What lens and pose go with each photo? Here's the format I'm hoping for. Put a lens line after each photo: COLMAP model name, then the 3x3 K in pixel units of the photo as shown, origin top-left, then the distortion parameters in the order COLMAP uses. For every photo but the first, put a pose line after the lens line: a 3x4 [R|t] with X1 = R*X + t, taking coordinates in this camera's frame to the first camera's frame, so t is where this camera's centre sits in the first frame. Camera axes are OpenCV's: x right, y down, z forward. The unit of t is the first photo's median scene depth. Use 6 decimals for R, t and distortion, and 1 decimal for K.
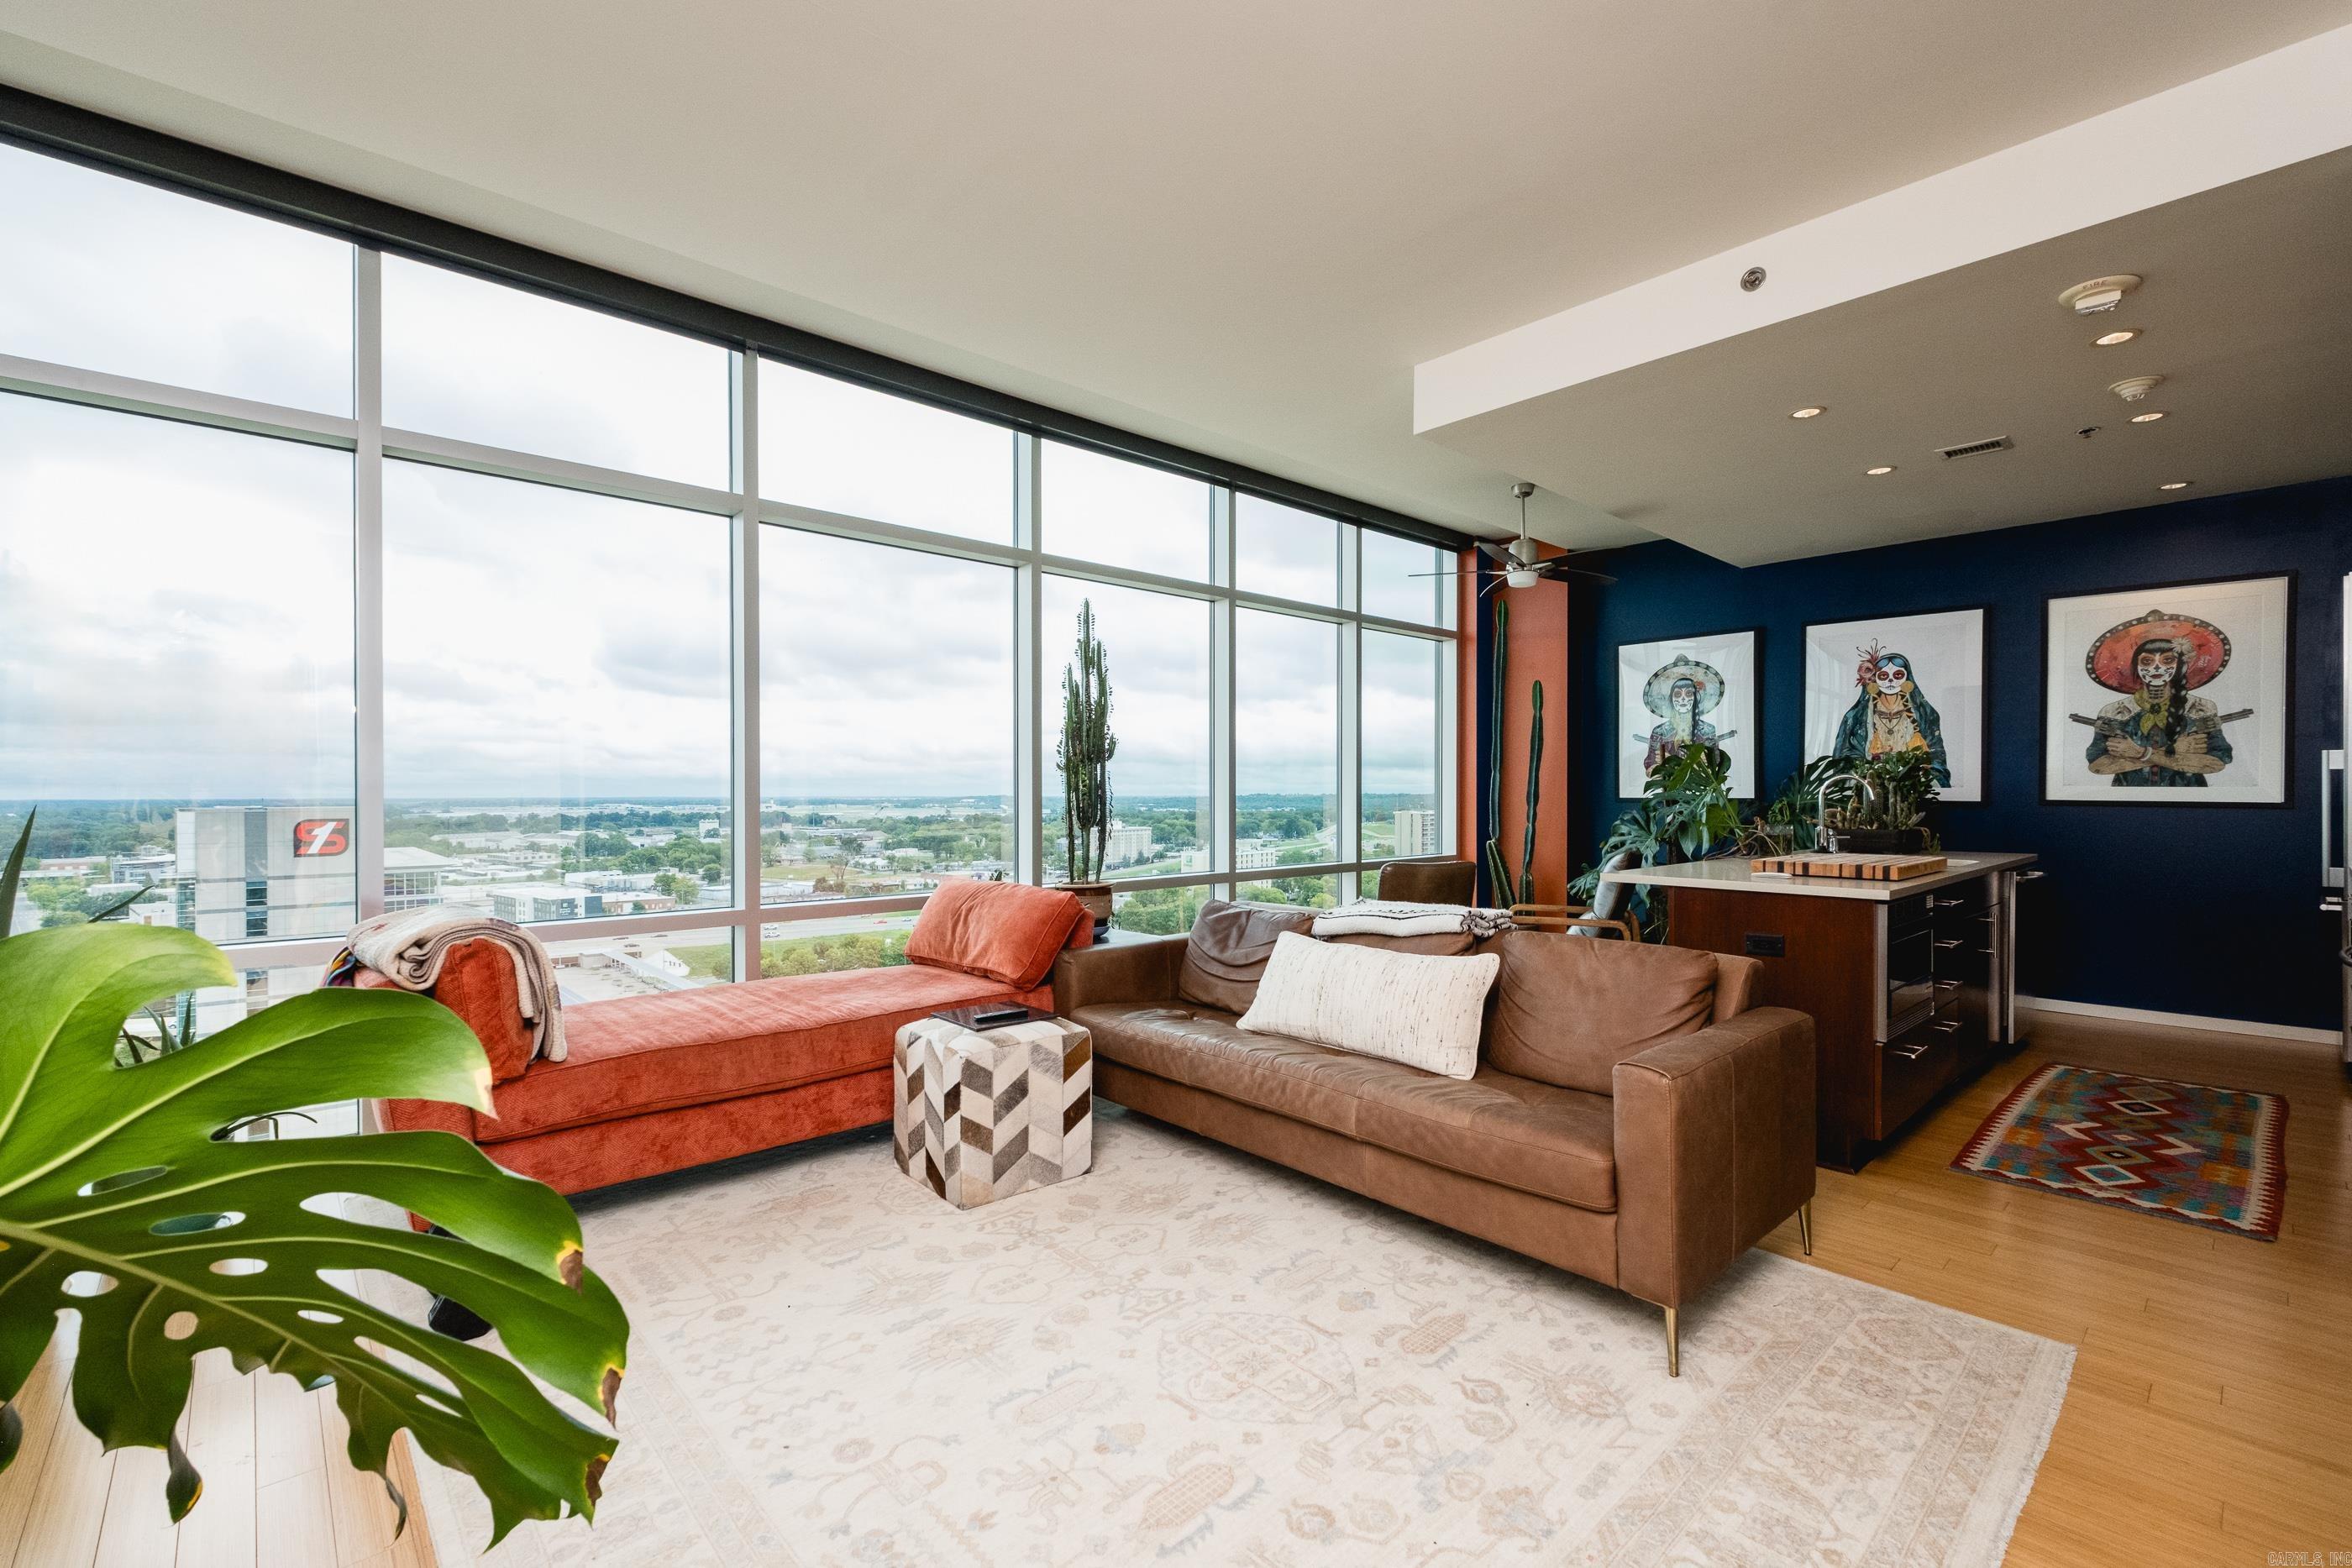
lens RADIAL K [[1018.3, 0, 1186.5], [0, 1018.3, 795.4], [0, 0, 1]] dist [0.004347, -0.003651]
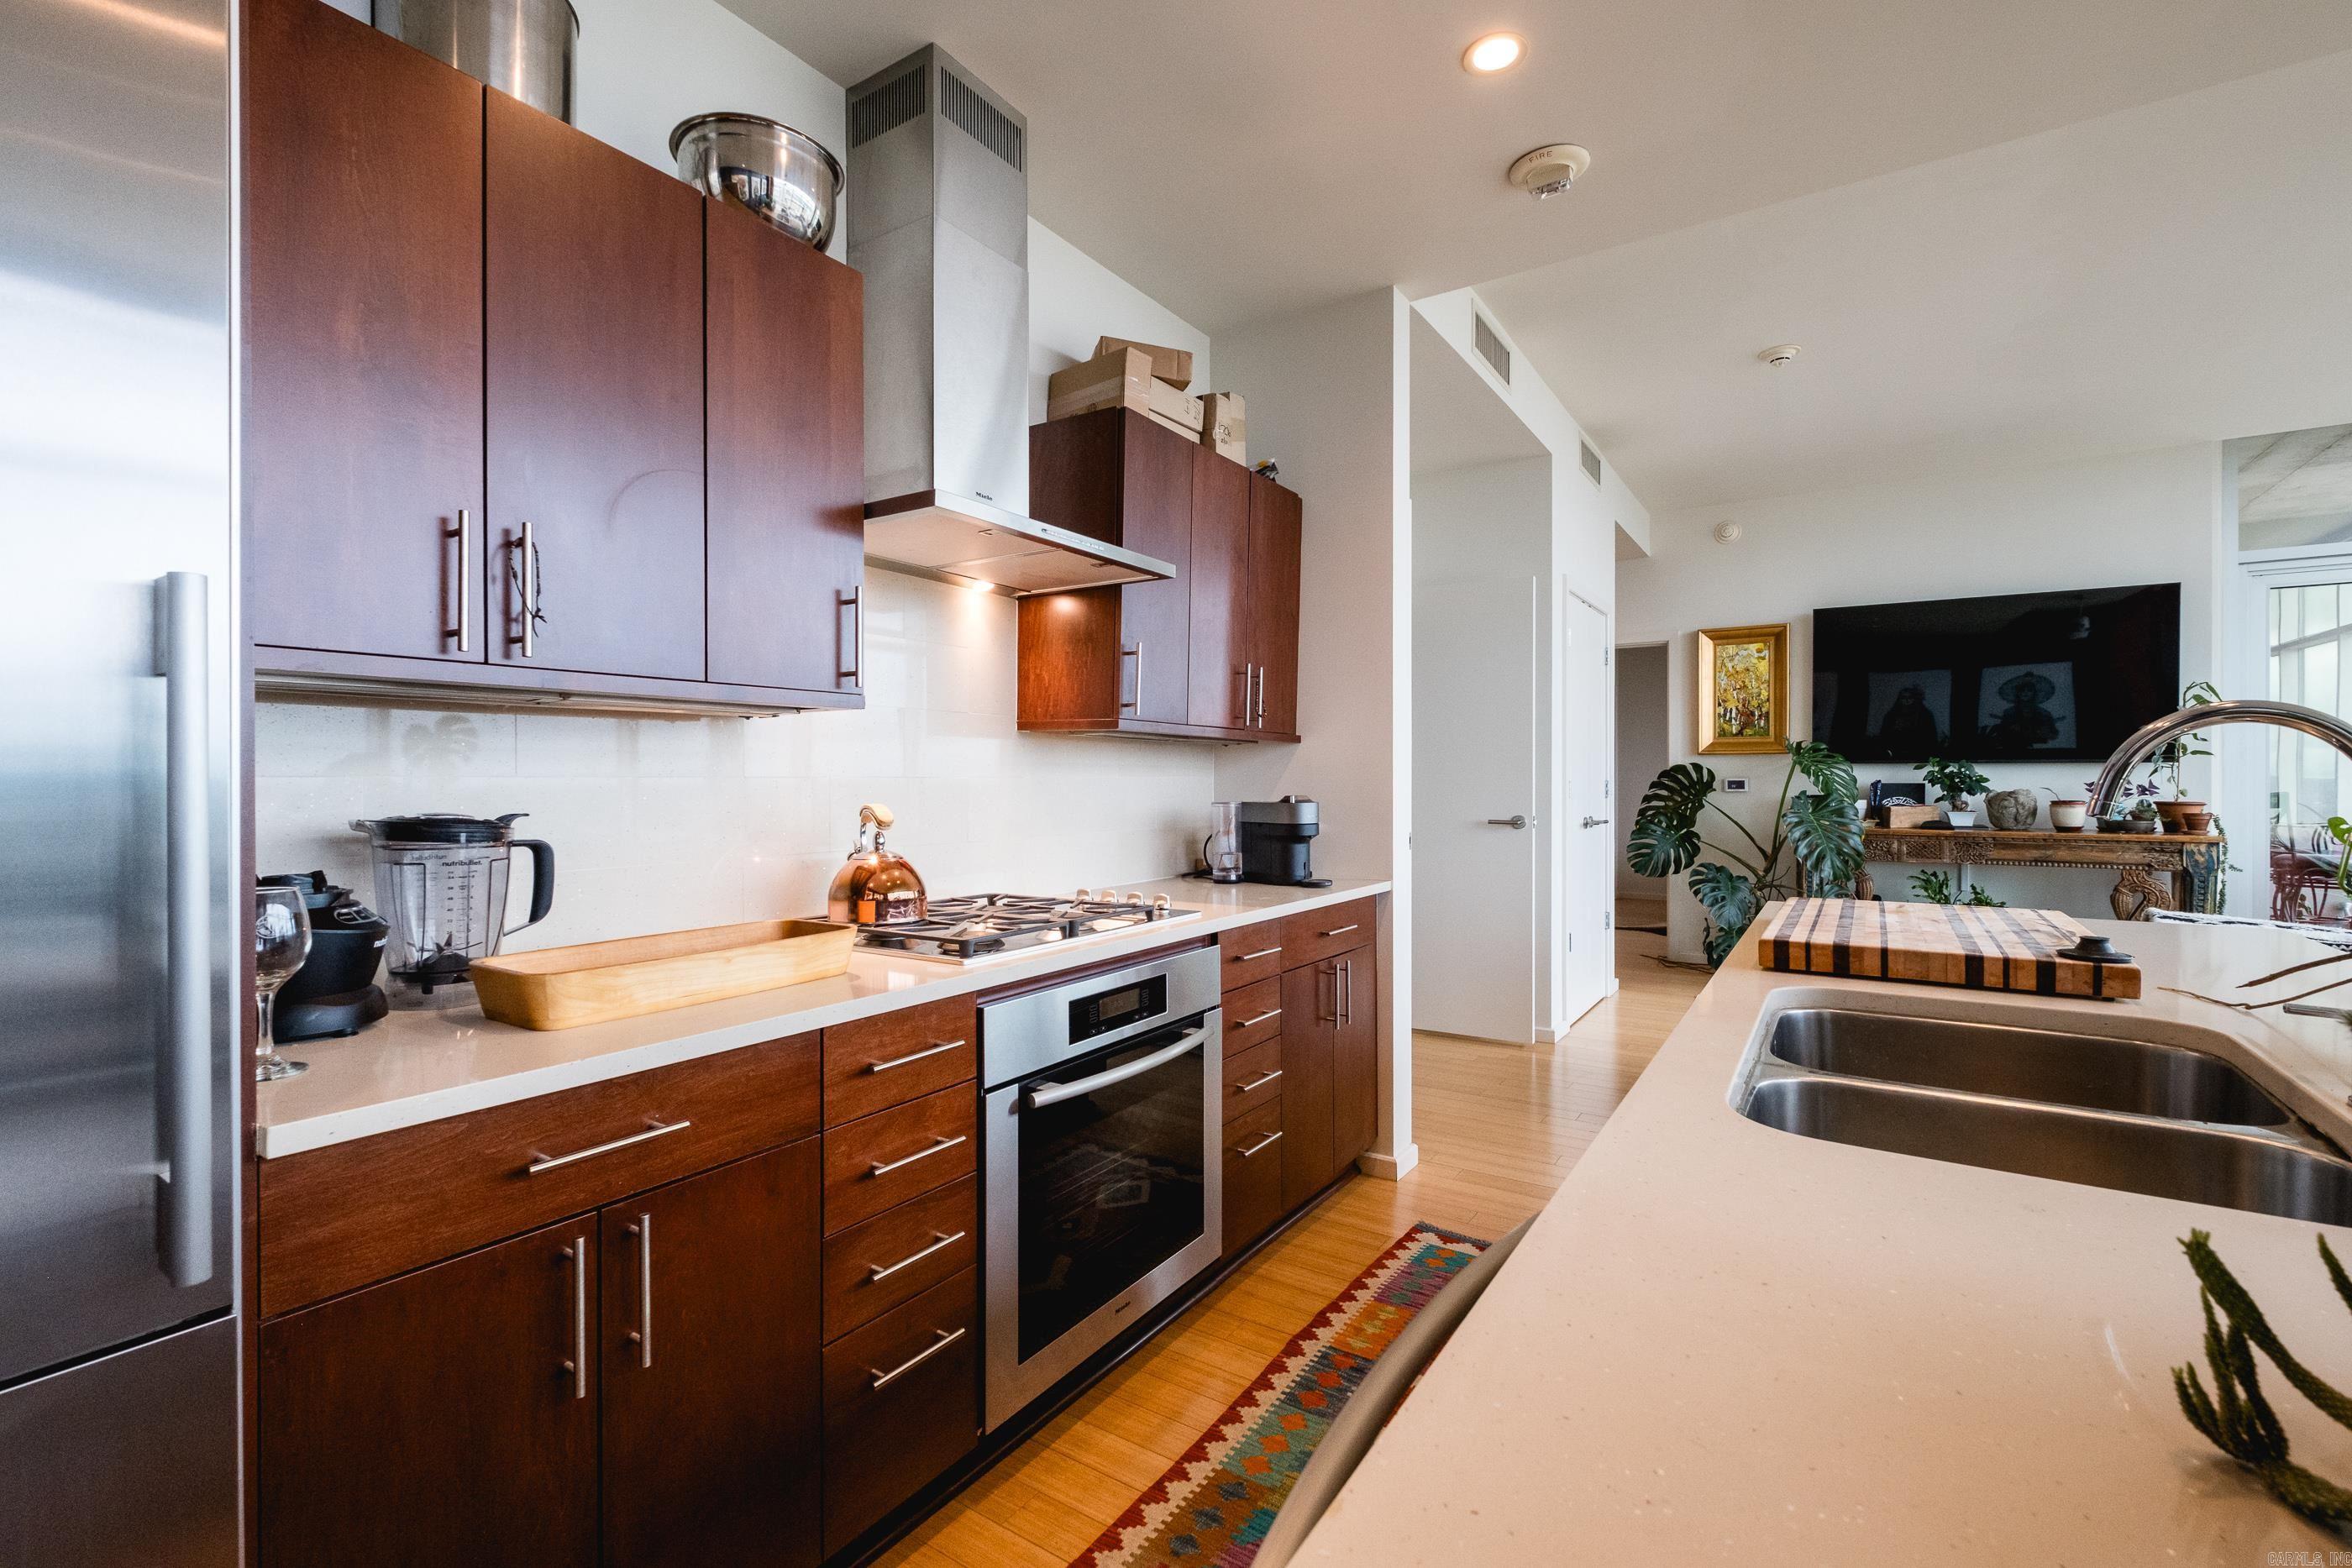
lens RADIAL K [[1018.3, 0, 1181.6], [0, 1018.3, 782.1], [0, 0, 1]] dist [0.004347, -0.003651]
pose [[-0.971141, 0.003784, -0.238476, 0.780776], [0.001914, 0.999966, 0.008072, -0.005532], [0.238498, 0.007383, -0.971115, 0.979034]]
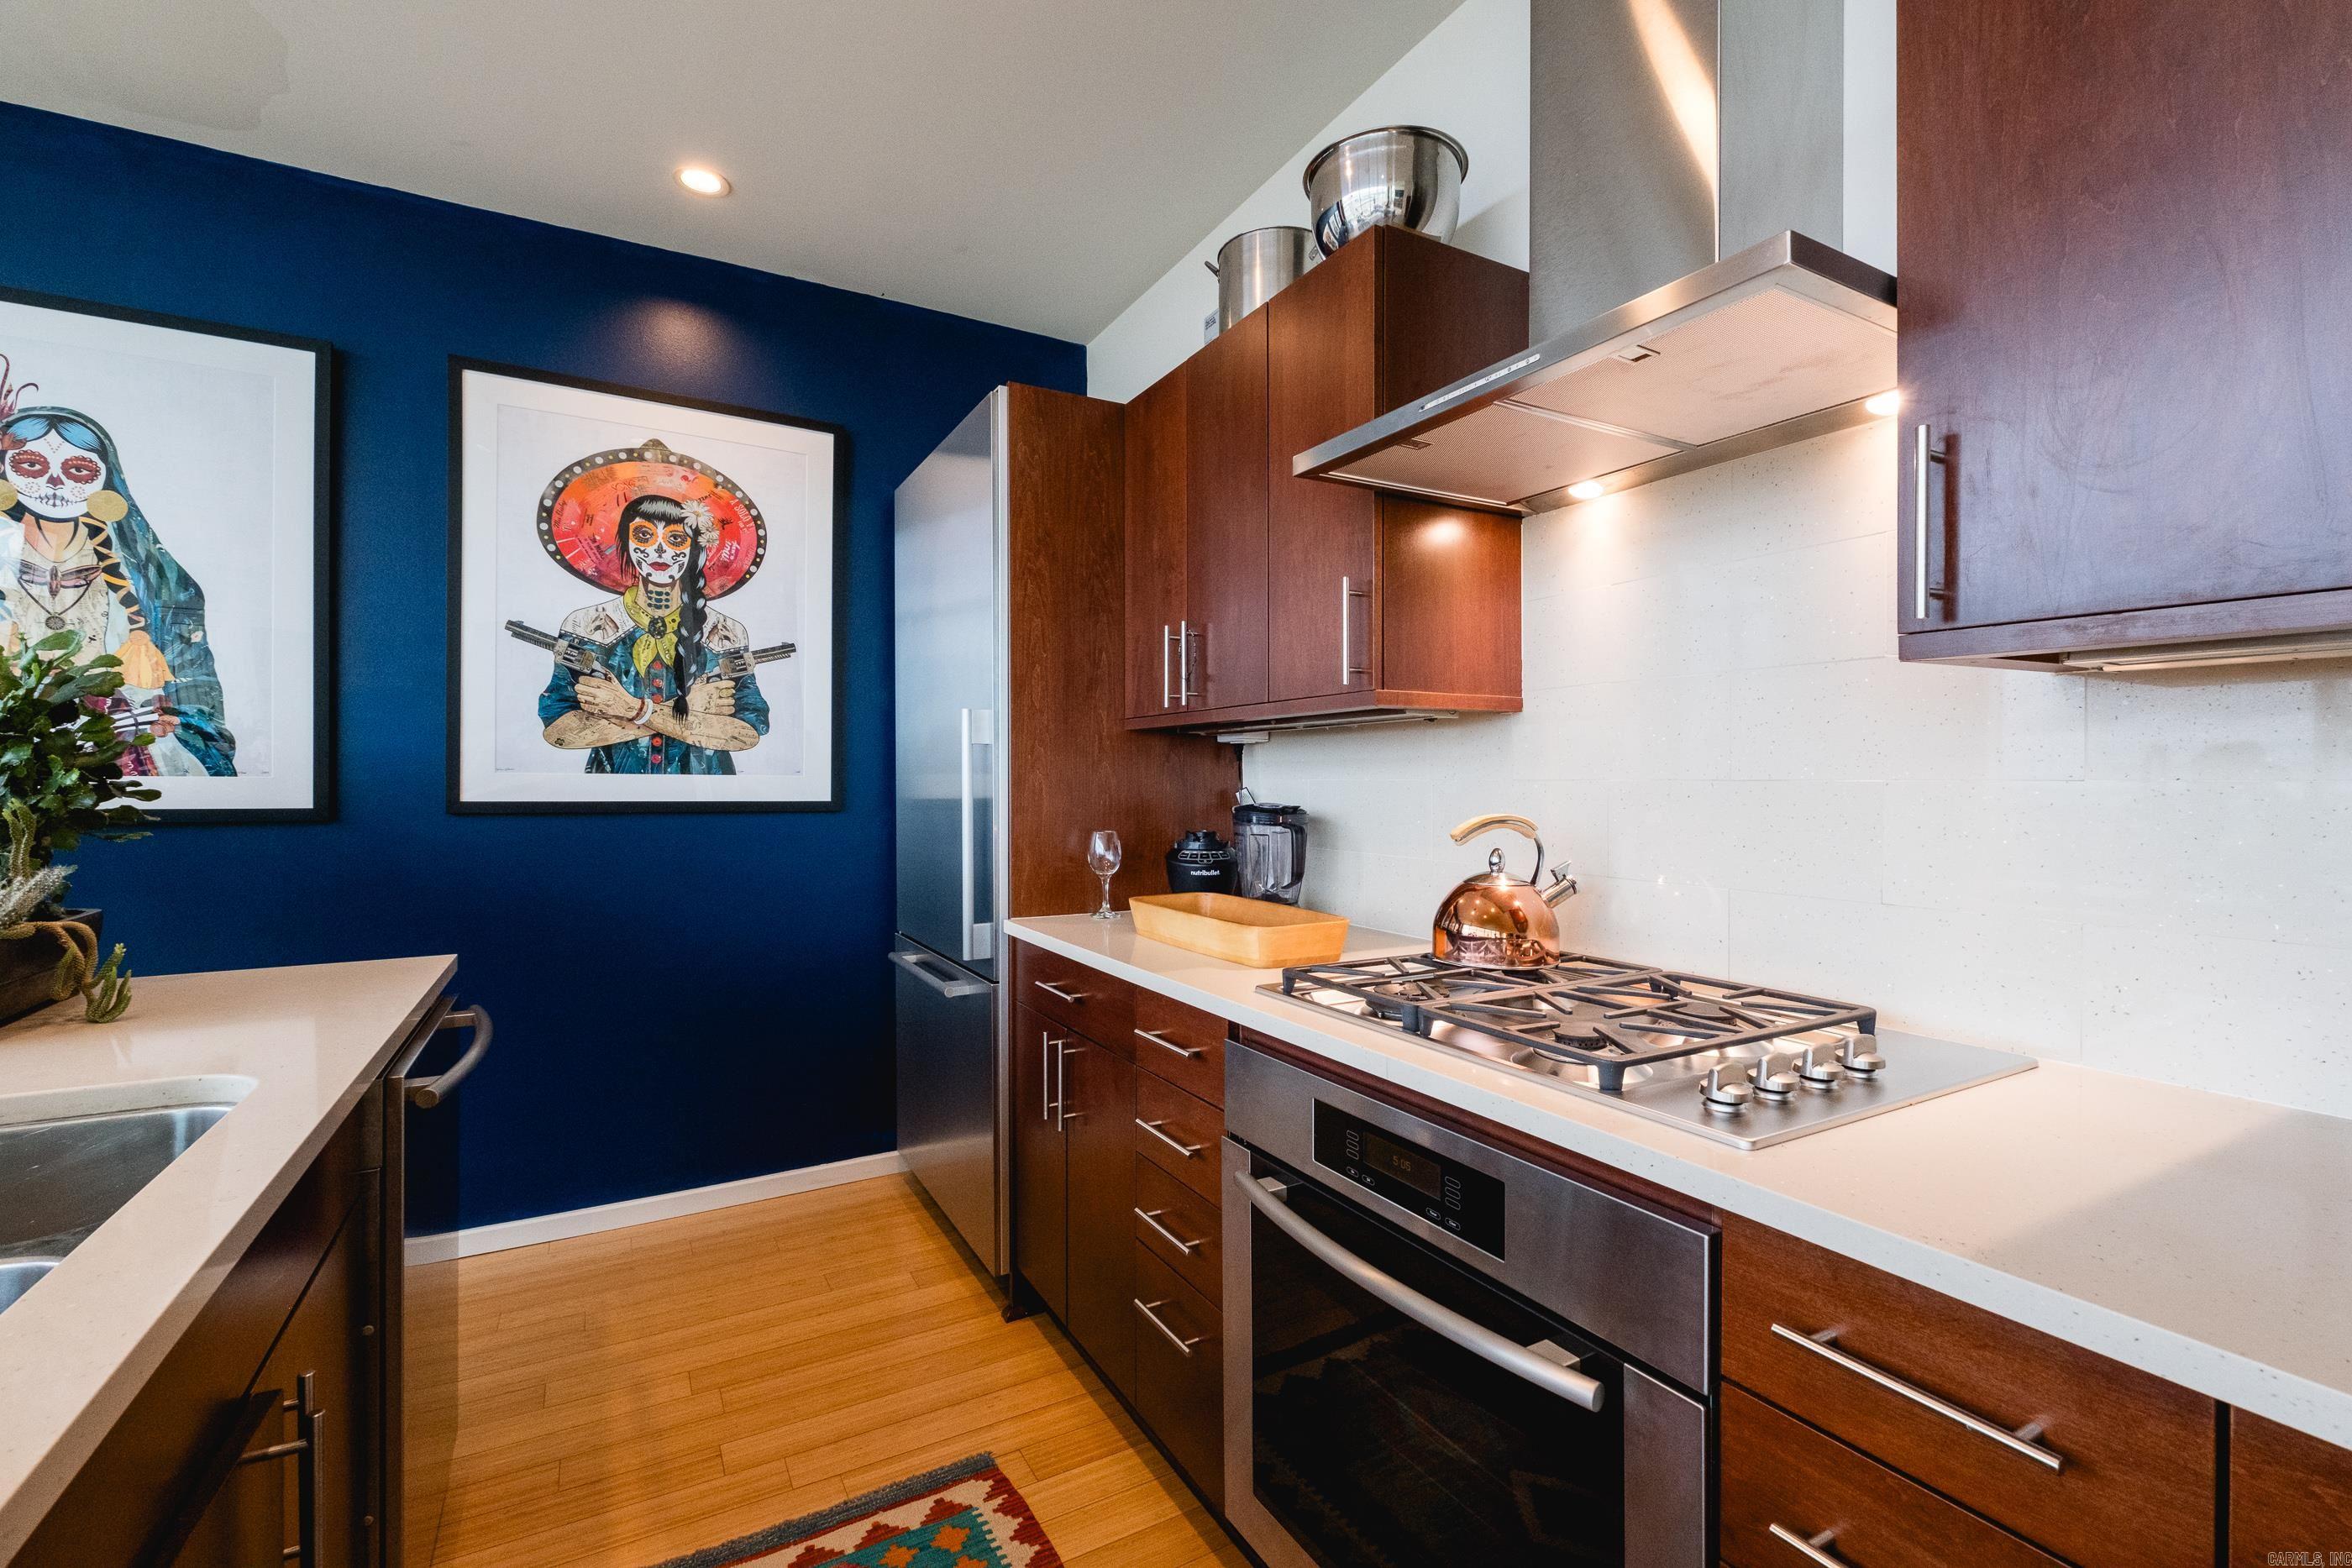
lens RADIAL K [[1018.3, 0, 1195.3], [0, 1018.3, 776.2], [0, 0, 1]] dist [0.004347, -0.003651]
pose [[0.214311, -0.000613, 0.976765, 0.488296], [0.005885, 0.999982, -0.000663, -0.005916], [-0.976748, 0.005890, 0.214310, 0.607789]]
